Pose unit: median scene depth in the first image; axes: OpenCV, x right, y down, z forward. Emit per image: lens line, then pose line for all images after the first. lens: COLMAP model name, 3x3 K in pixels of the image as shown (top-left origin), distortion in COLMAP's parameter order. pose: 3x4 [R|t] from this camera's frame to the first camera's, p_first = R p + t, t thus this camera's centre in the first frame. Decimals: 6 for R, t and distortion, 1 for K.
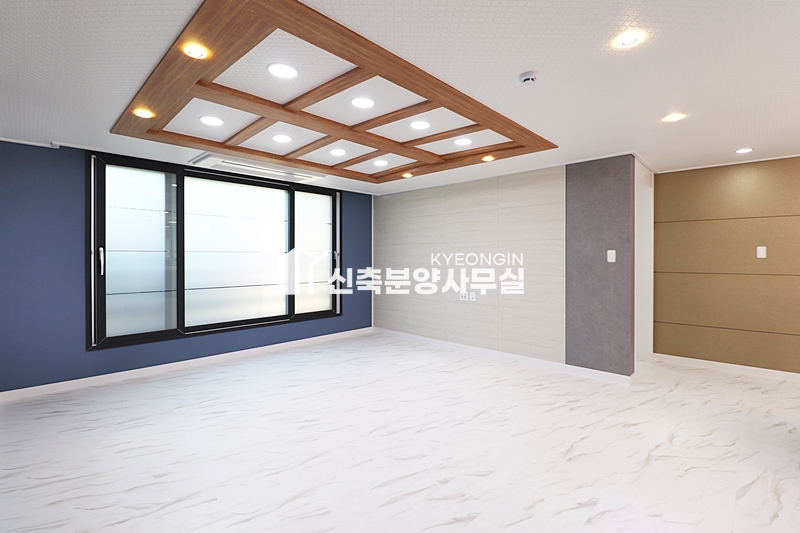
lens RADIAL K [[371.0, 0, 398.9], [0, 371.0, 260.5], [0, 0, 1]] dist [-0.007234, -0.007673]
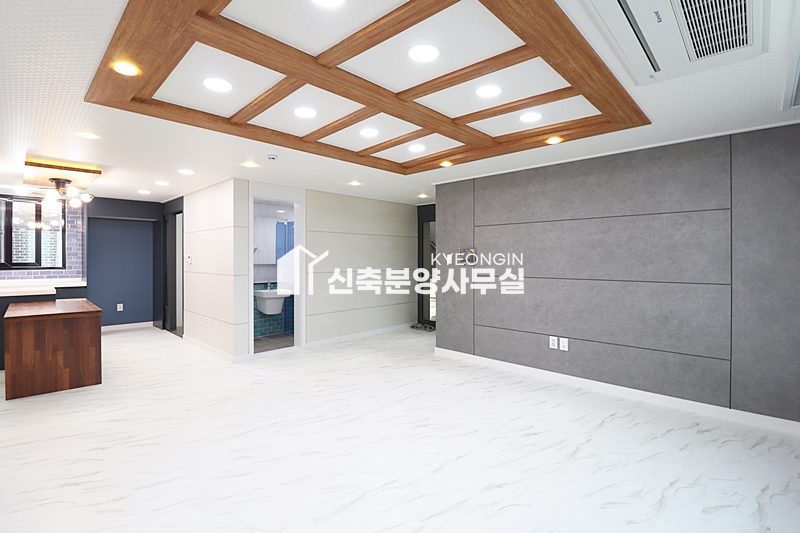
lens RADIAL K [[371.0, 0, 399.0], [0, 371.0, 261.2], [0, 0, 1]] dist [-0.007234, -0.007673]
pose [[-1.000000, 0.000428, -0.000547, -0.155514], [0.000418, 0.999840, 0.017901, -0.025088], [0.000555, 0.017901, -0.999840, 1.761390]]
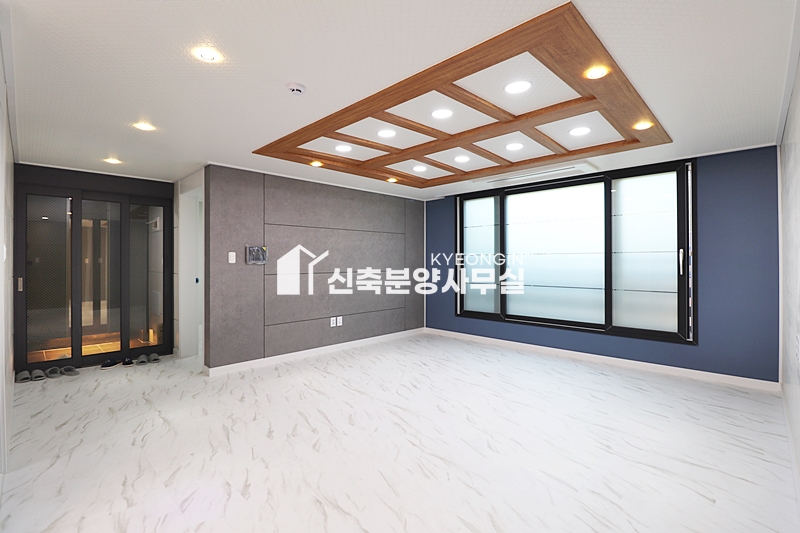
lens RADIAL K [[371.0, 0, 399.6], [0, 371.0, 260.4], [0, 0, 1]] dist [-0.007234, -0.007673]
pose [[-0.008175, -0.003275, -0.999961, 0.915507], [-0.007528, 0.999967, -0.003213, 0.003567], [0.999938, 0.007501, -0.008199, 0.844637]]
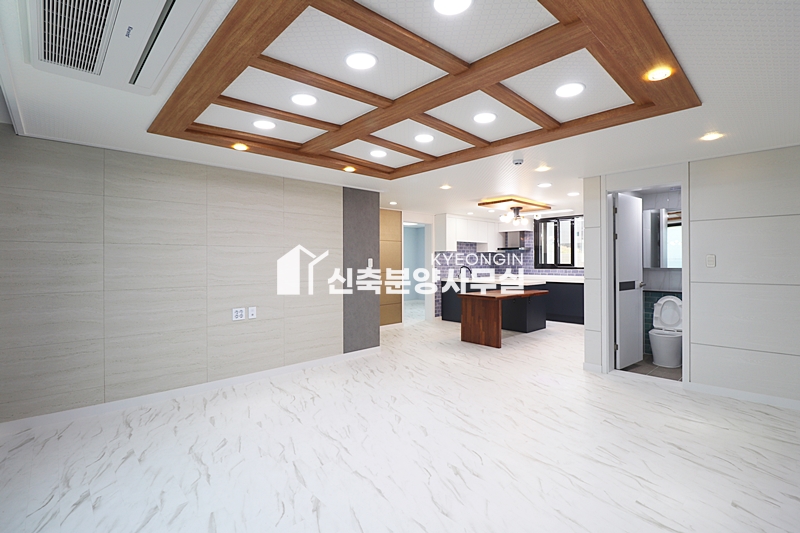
lens RADIAL K [[371.0, 0, 404.5], [0, 371.0, 261.7], [0, 0, 1]] dist [-0.007234, -0.007673]
pose [[0.039092, -0.001486, 0.999234, -0.918849], [0.013342, 0.999911, 0.000965, -0.018180], [-0.999147, 0.013294, 0.039109, 0.951728]]
